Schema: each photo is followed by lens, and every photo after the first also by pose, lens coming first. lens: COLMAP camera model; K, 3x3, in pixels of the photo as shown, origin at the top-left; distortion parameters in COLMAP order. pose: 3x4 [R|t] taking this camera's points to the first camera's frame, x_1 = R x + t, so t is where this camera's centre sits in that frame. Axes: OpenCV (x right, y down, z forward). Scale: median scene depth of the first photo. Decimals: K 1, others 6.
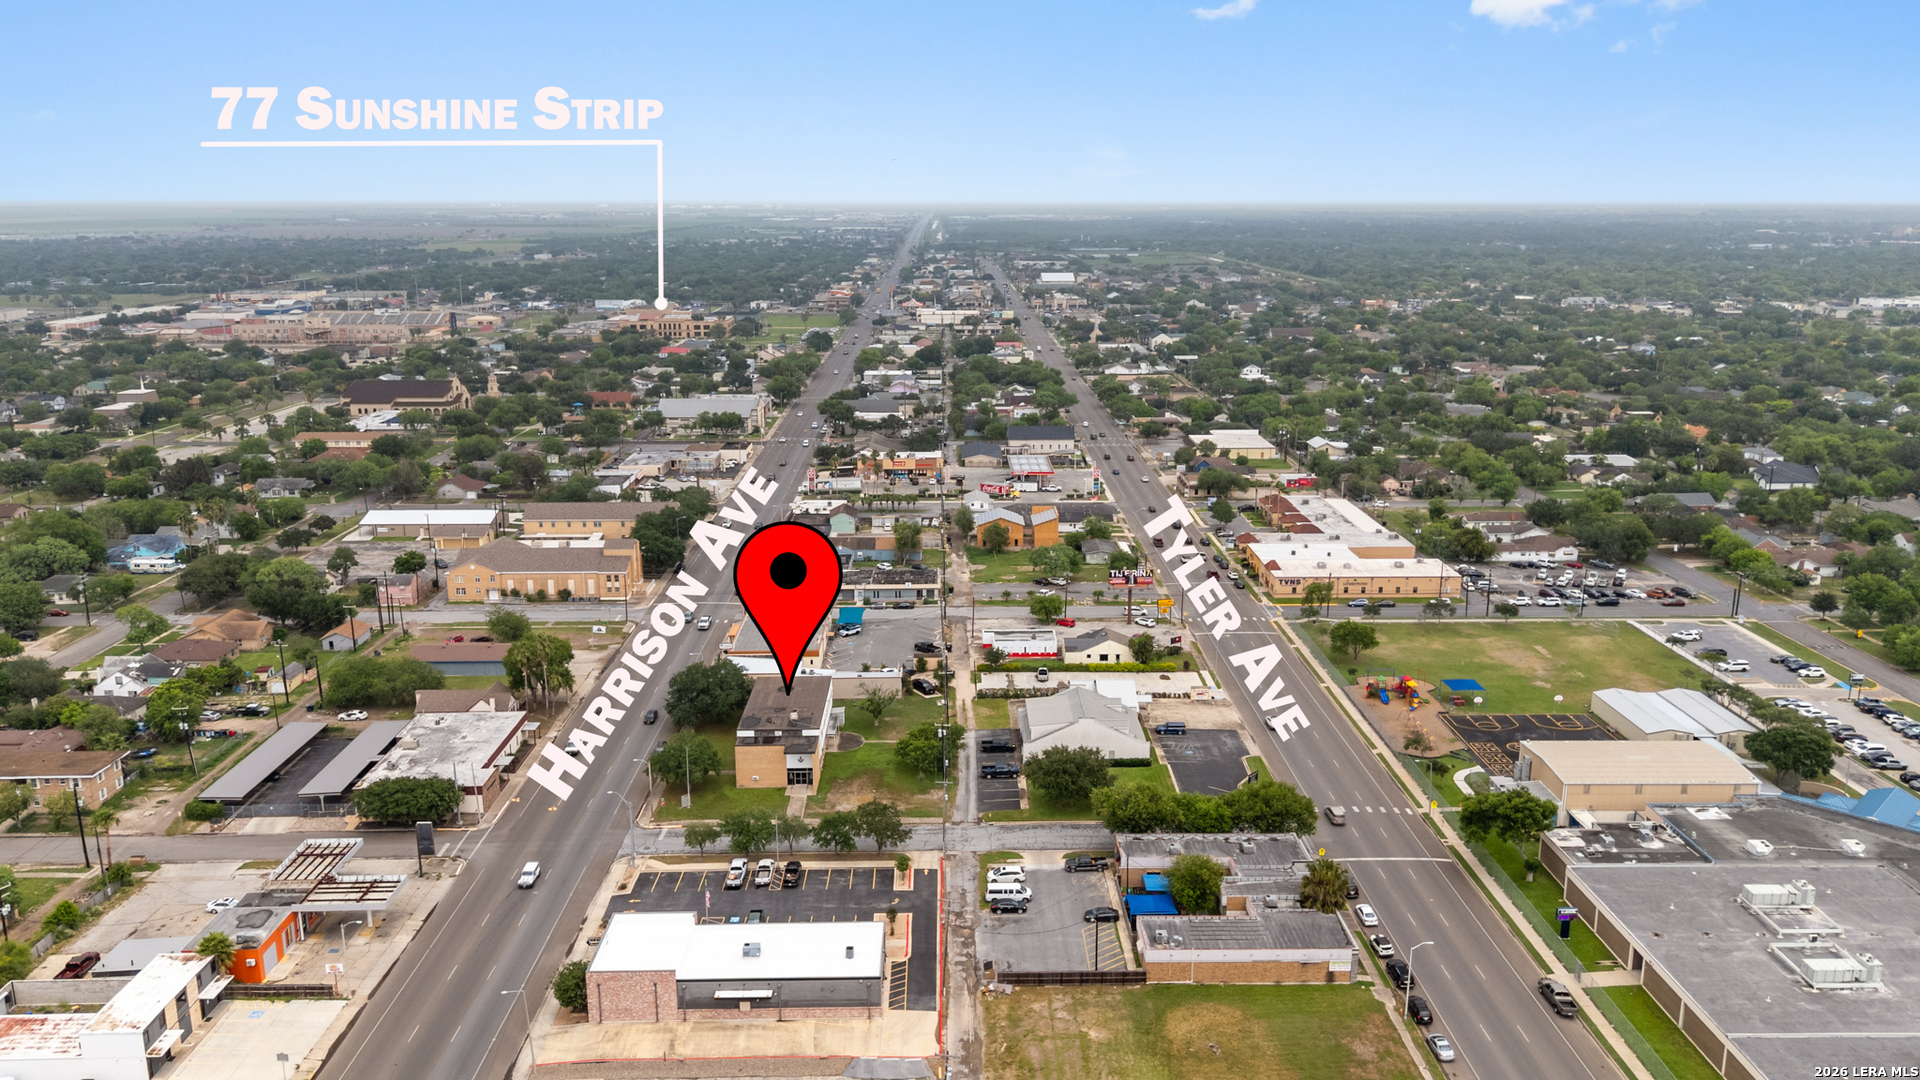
lens RADIAL K [[1330.6, 0, 960.0], [0, 1330.6, 540.0], [0, 0, 1]] dist [0.000030, 0.000214]
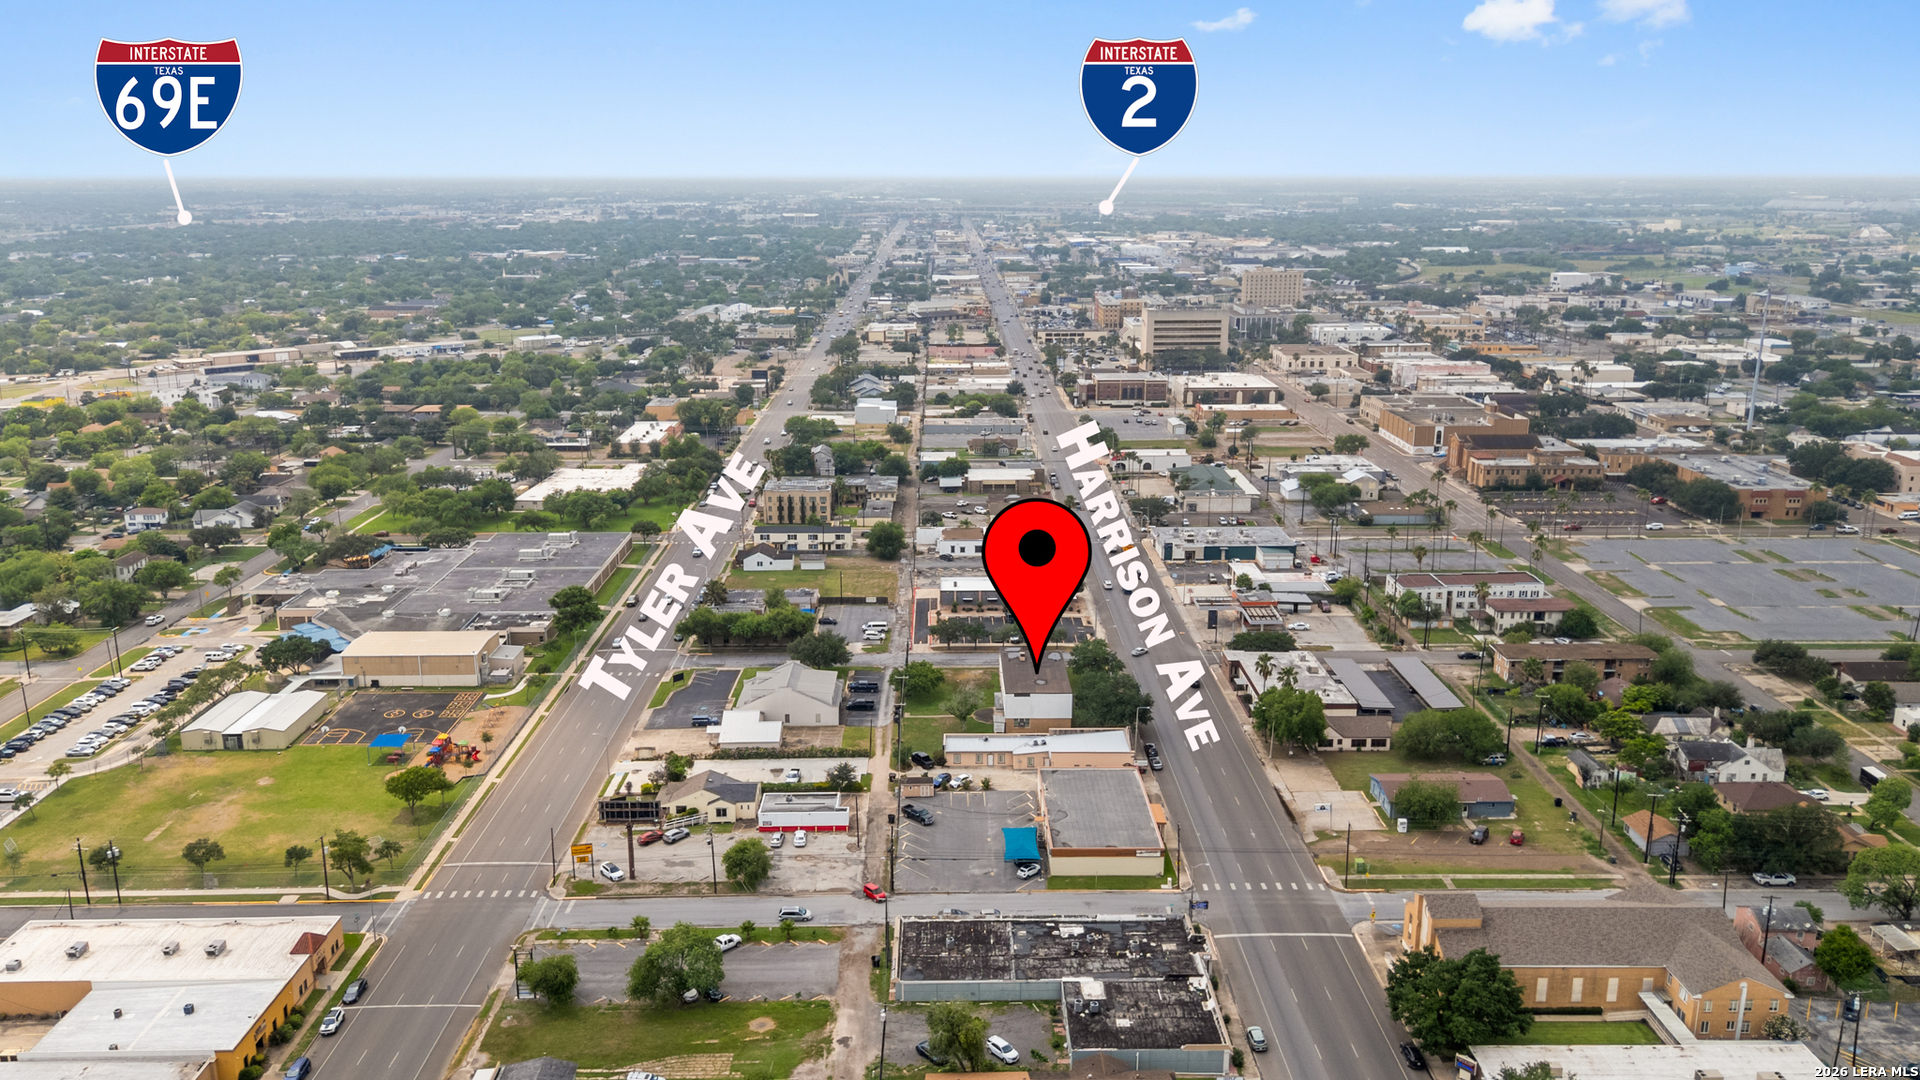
lens RADIAL K [[1330.6, 0, 960.0], [0, 1330.6, 540.0], [0, 0, 1]] dist [0.000030, 0.000214]
pose [[-0.999901, 0.012553, 0.006401, -0.062842], [0.014049, 0.853519, 0.520872, -0.539127], [0.001075, 0.520910, -0.853611, 1.796820]]
